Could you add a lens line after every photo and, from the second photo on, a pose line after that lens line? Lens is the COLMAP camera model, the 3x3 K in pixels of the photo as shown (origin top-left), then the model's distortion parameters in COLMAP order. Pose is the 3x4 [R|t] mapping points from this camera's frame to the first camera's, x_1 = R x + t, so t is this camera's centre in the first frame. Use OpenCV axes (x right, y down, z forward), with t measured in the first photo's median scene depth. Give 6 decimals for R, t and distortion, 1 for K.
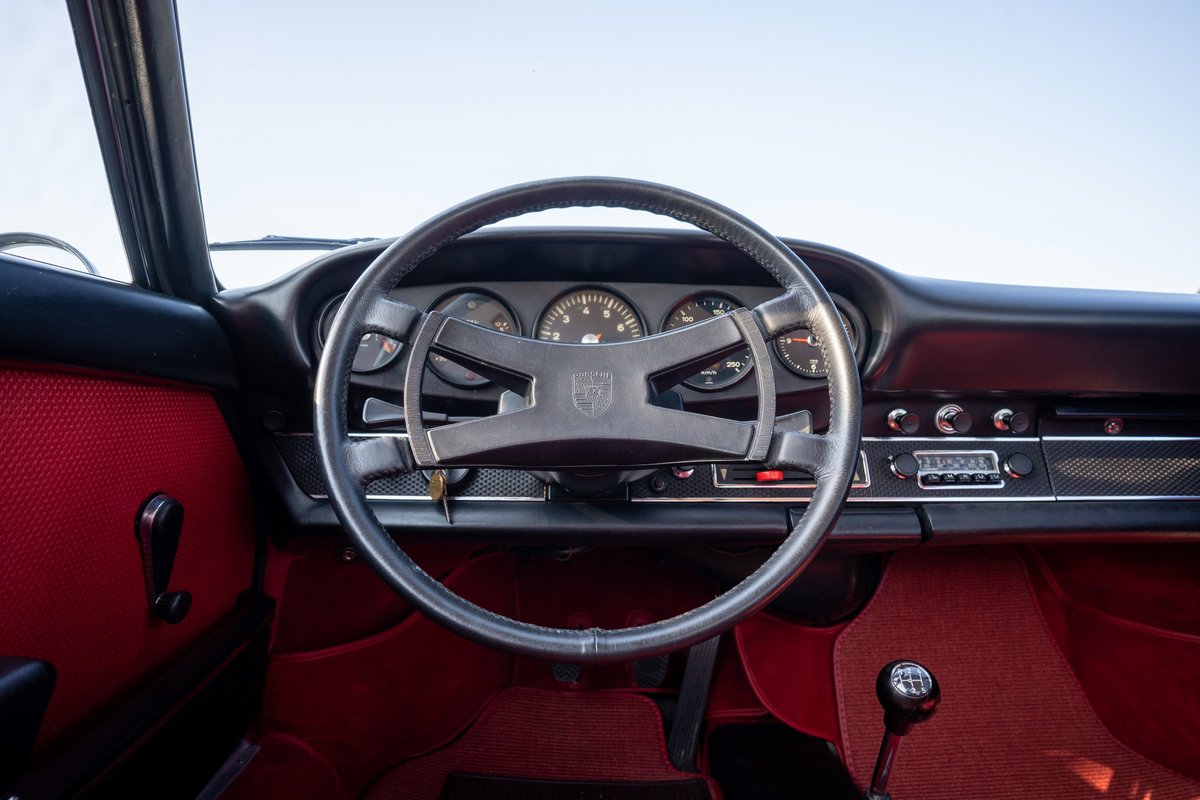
lens RADIAL K [[650.9, 0, 609.8], [0, 650.9, 403.1], [0, 0, 1]] dist [-0.077465, 0.044475]
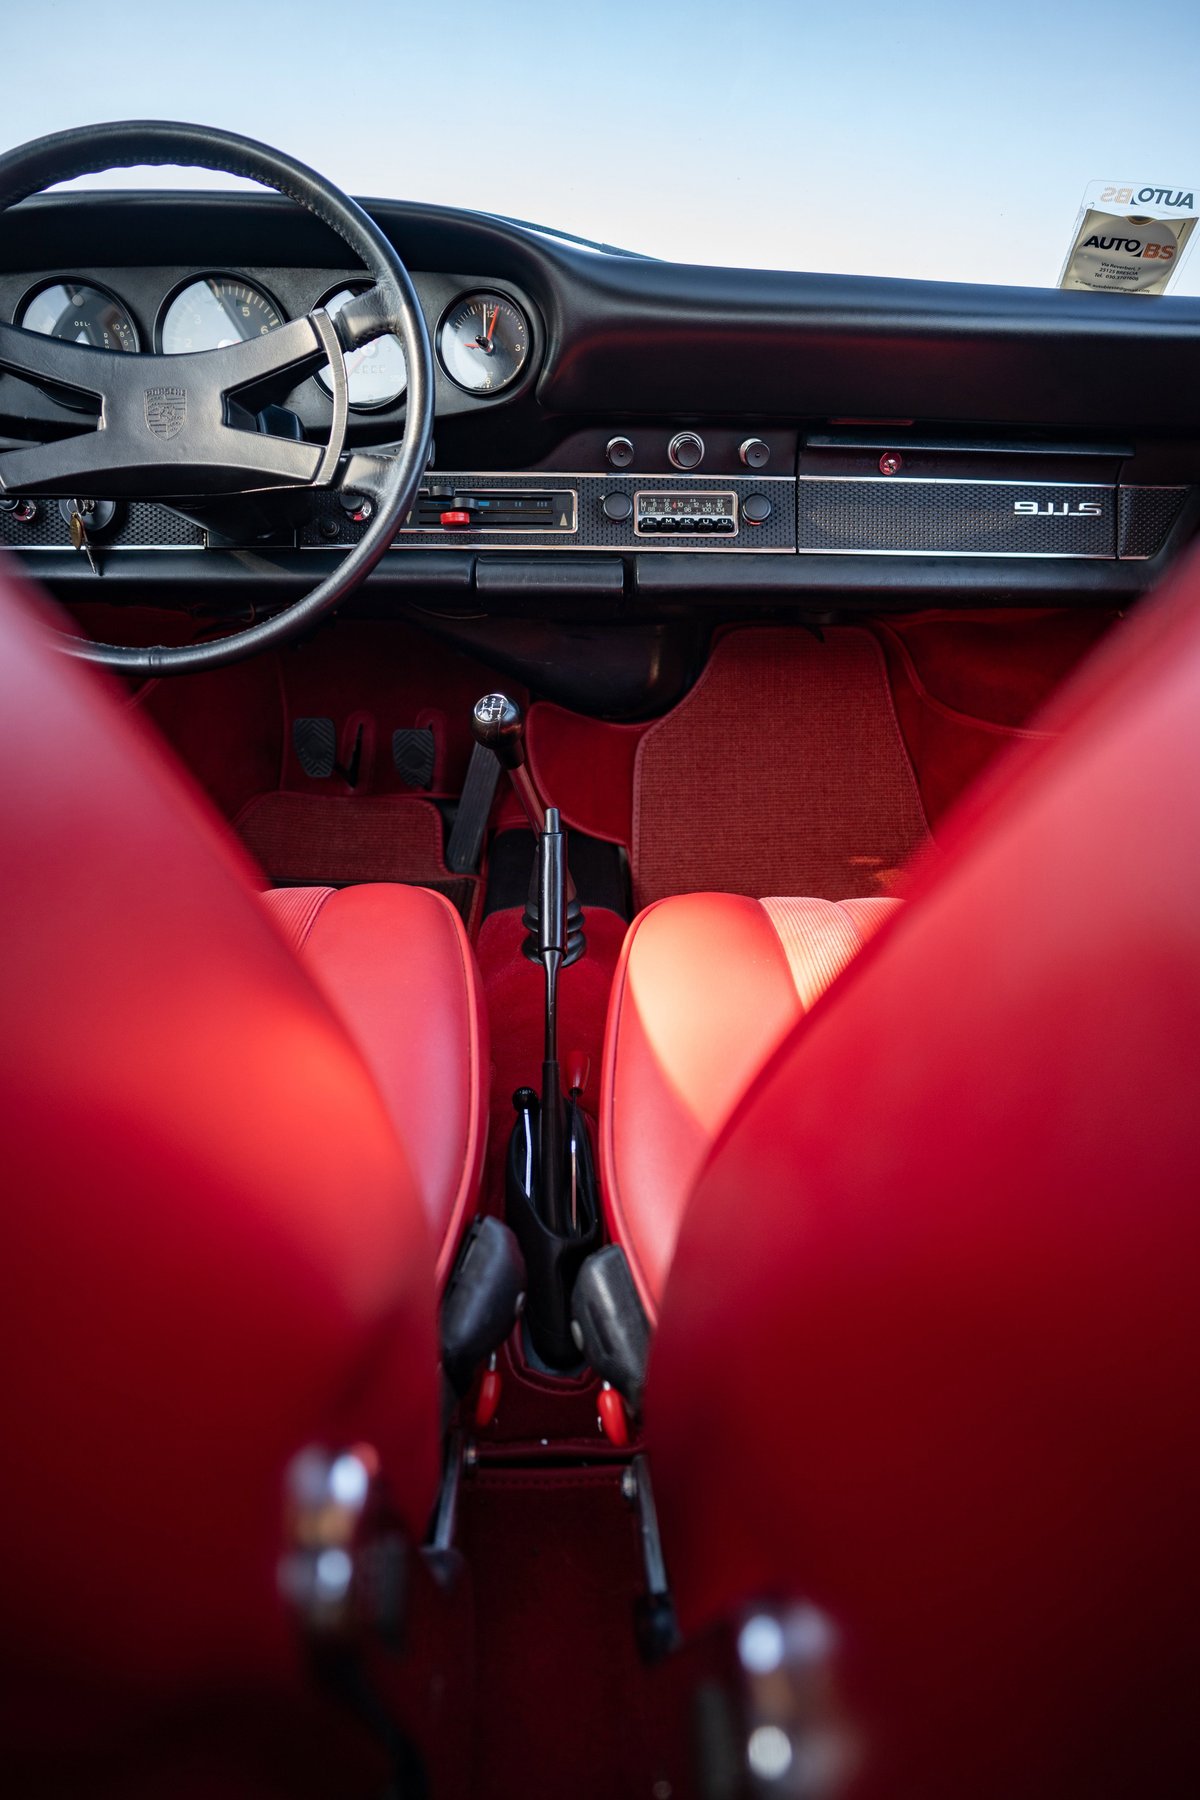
lens RADIAL K [[976.3, 0, 590.5], [0, 976.3, 899.9], [0, 0, 1]] dist [-0.077465, 0.044475]
pose [[0.999991, 0.003210, 0.002917, 0.420450], [-0.004142, 0.906479, 0.422231, 0.028079], [-0.001289, -0.422239, 0.906484, -0.394519]]
